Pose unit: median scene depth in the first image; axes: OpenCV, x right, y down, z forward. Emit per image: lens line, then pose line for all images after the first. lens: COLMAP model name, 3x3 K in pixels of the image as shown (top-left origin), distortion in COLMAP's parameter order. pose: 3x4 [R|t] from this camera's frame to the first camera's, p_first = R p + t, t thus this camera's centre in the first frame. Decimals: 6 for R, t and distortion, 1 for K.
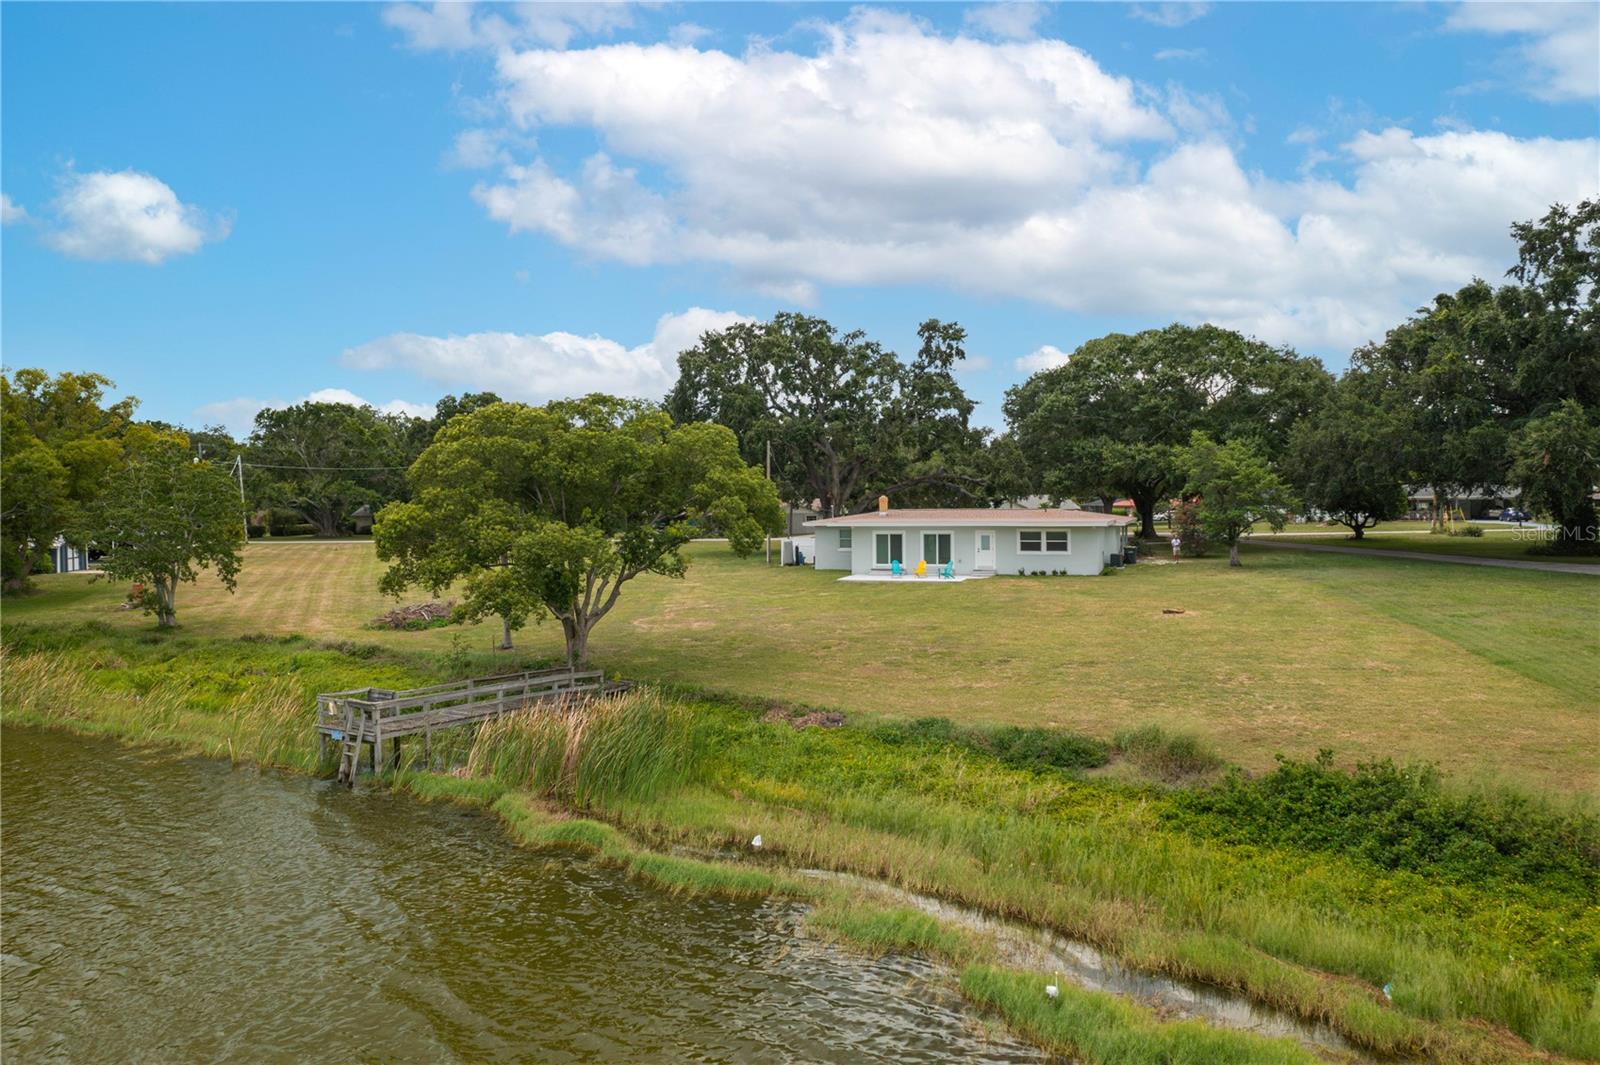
lens RADIAL K [[1283.8, 0, 807.0], [0, 1283.8, 542.6], [0, 0, 1]] dist [-0.025003, 0.011994]
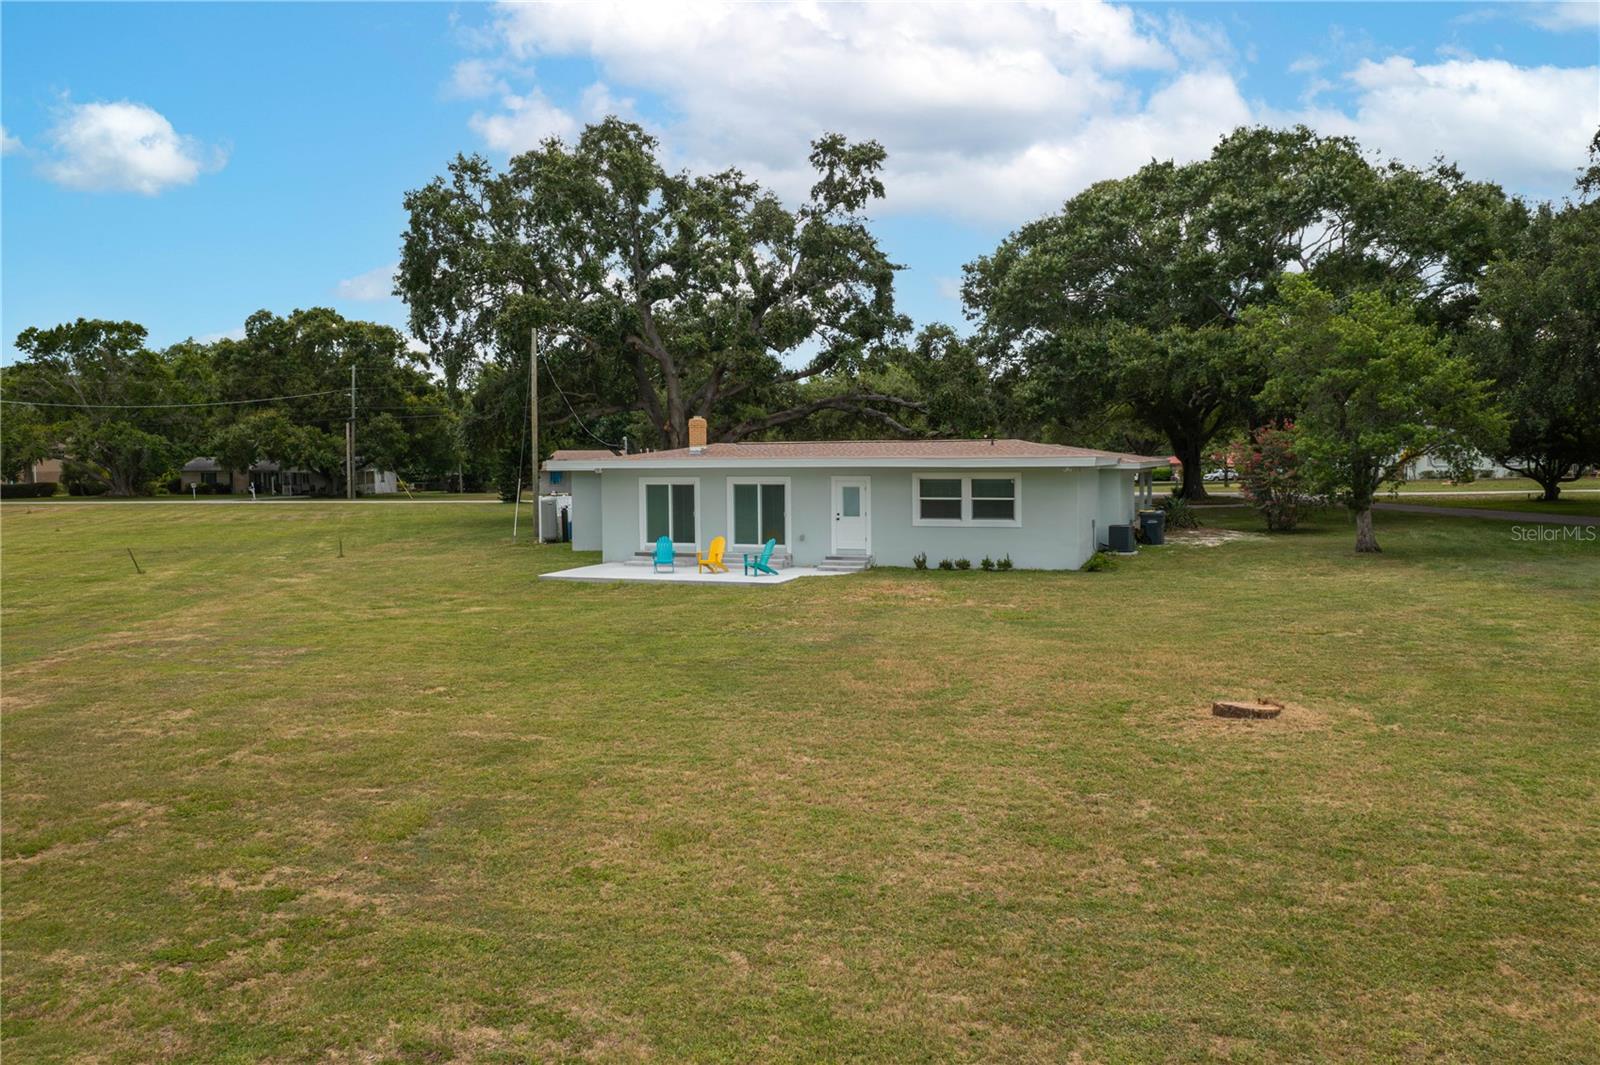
lens RADIAL K [[1283.8, 0, 795.8], [0, 1283.8, 535.0], [0, 0, 1]] dist [-0.025003, 0.011994]
pose [[0.998908, 0.005007, -0.046462, 0.126406], [-0.004037, 0.999772, 0.020949, 0.002368], [0.046556, -0.020739, 0.998700, 0.454583]]
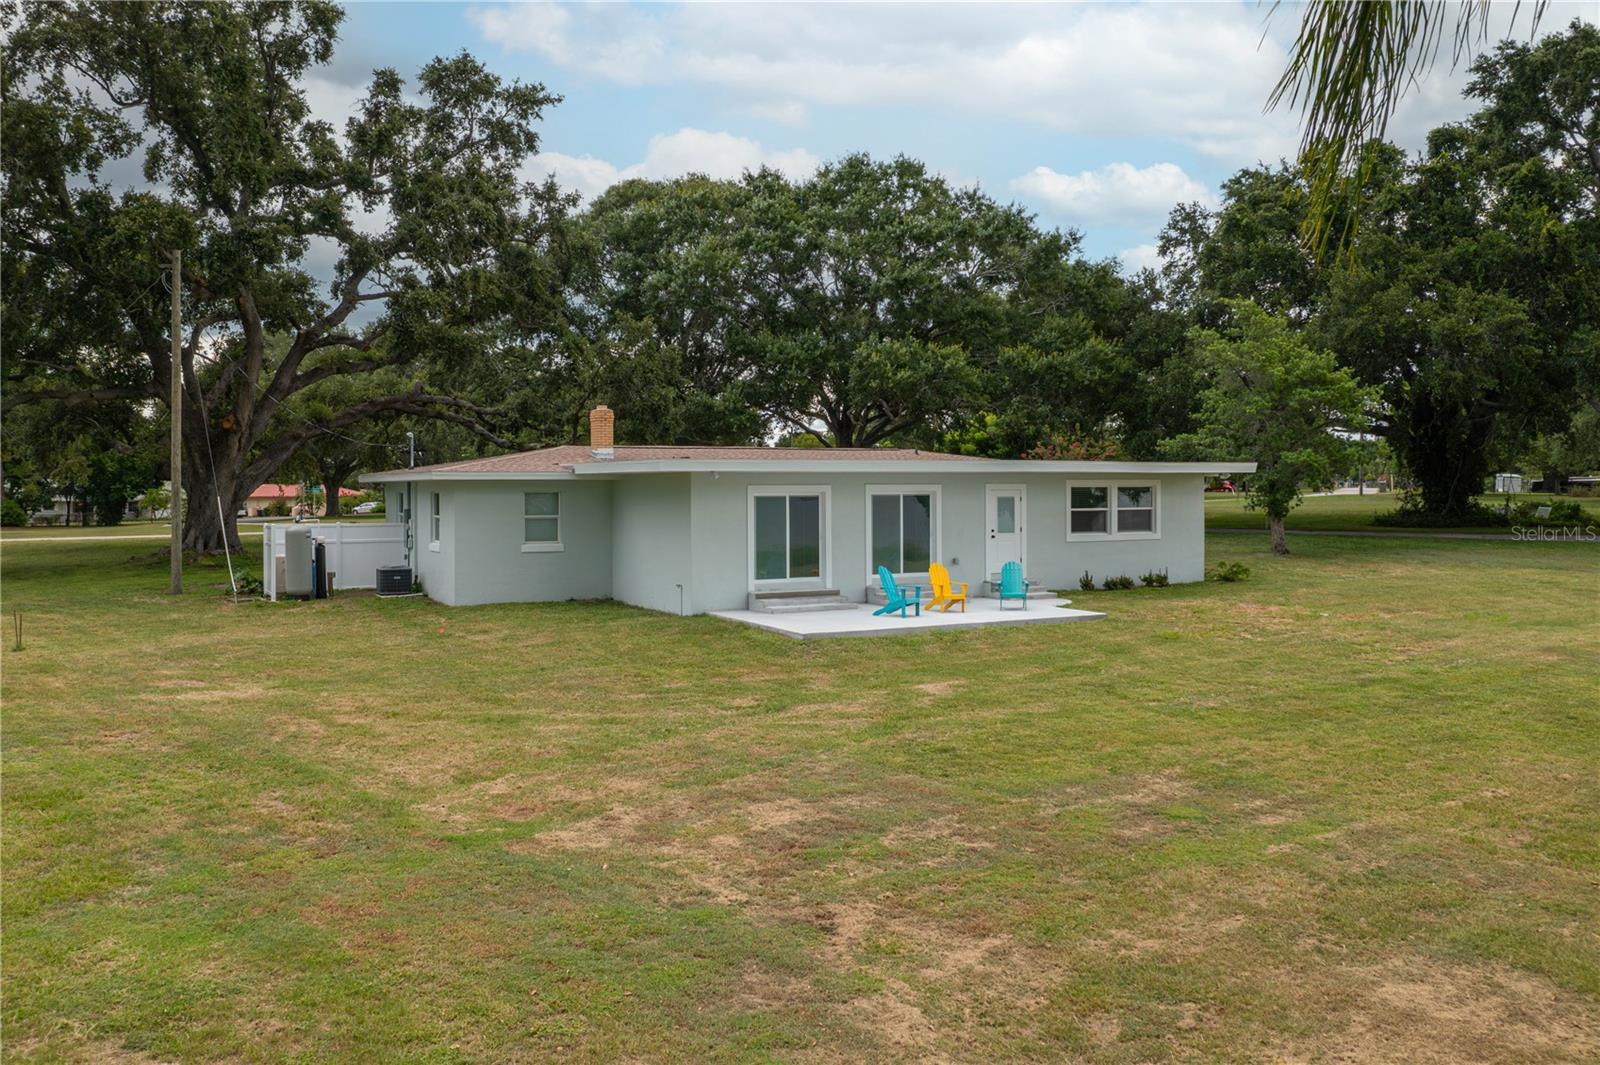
lens RADIAL K [[1283.8, 0, 802.2], [0, 1283.8, 528.1], [0, 0, 1]] dist [-0.025003, 0.011994]
pose [[0.690053, -0.013349, 0.723636, -0.178383], [0.028982, 0.999538, -0.009199, 0.005522], [-0.723179, 0.027320, 0.690120, 0.688961]]
